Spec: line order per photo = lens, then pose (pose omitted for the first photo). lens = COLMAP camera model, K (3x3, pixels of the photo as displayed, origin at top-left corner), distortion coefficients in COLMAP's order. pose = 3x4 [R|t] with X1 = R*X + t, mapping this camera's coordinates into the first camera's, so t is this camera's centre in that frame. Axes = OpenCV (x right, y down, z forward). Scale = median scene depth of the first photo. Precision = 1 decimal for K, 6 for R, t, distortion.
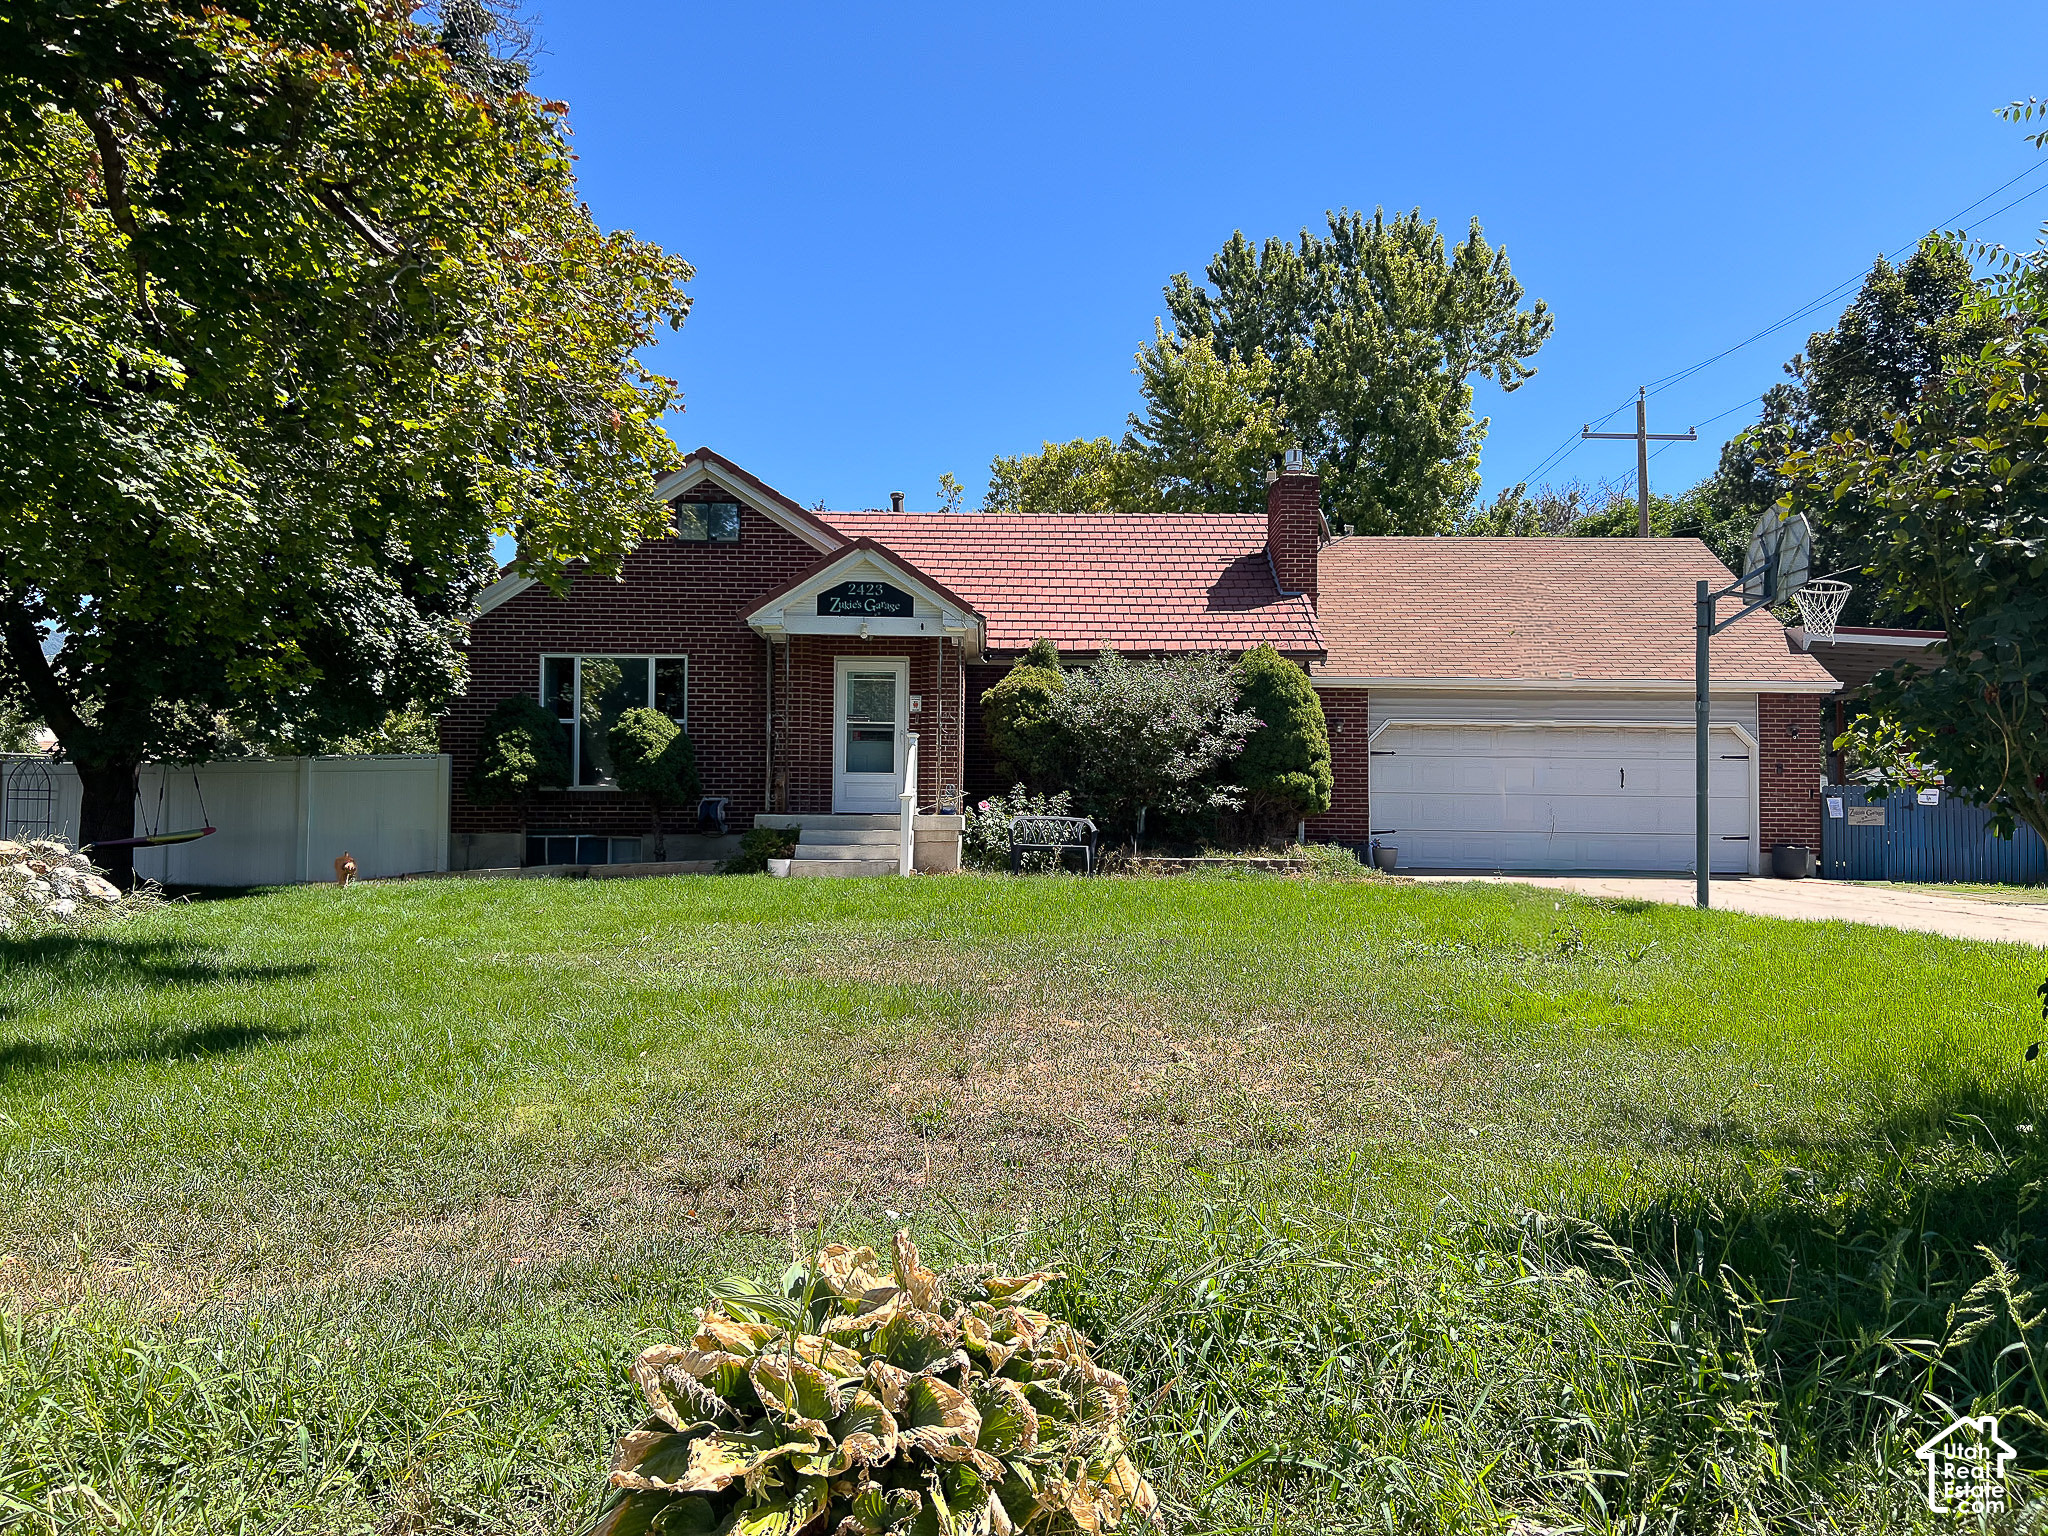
lens RADIAL K [[1586.7, 0, 1024.0], [0, 1586.7, 768.0], [0, 0, 1]] dist [0.006236, 0.001756]
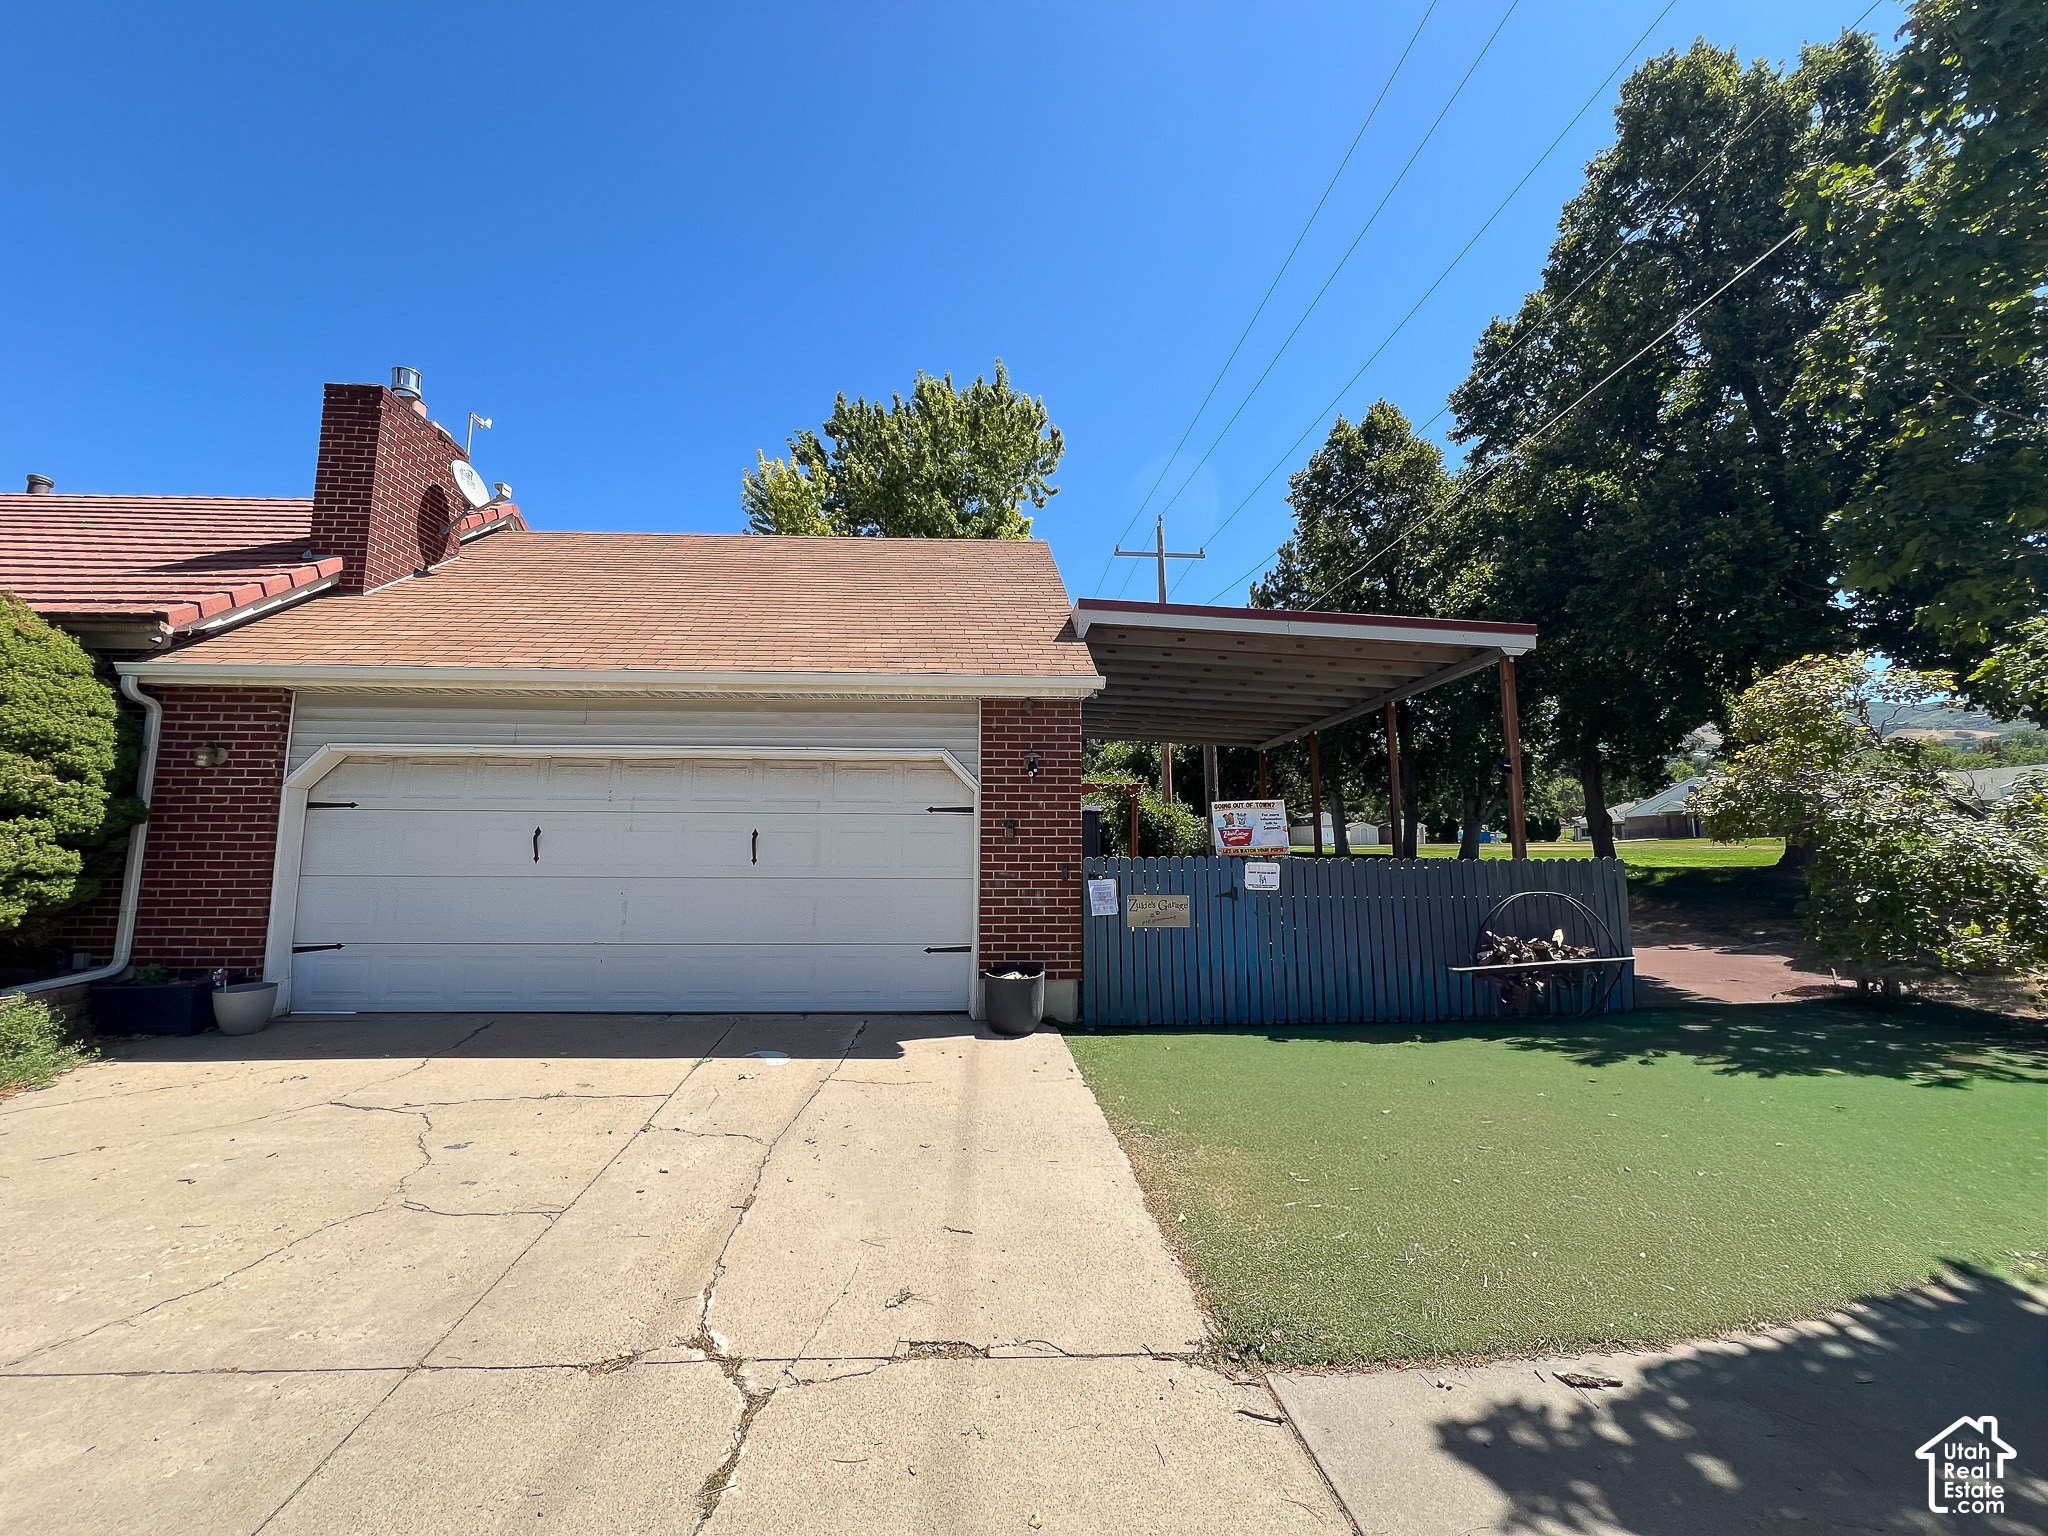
lens RADIAL K [[820.9, 0, 1019.7], [0, 820.9, 763.5], [0, 0, 1]] dist [-0.002159, 0.000908]
pose [[0.998783, -0.003125, 0.049214, 0.457707], [0.006334, 0.997853, -0.065188, -0.003757], [-0.048904, 0.065420, 0.996659, 0.692552]]
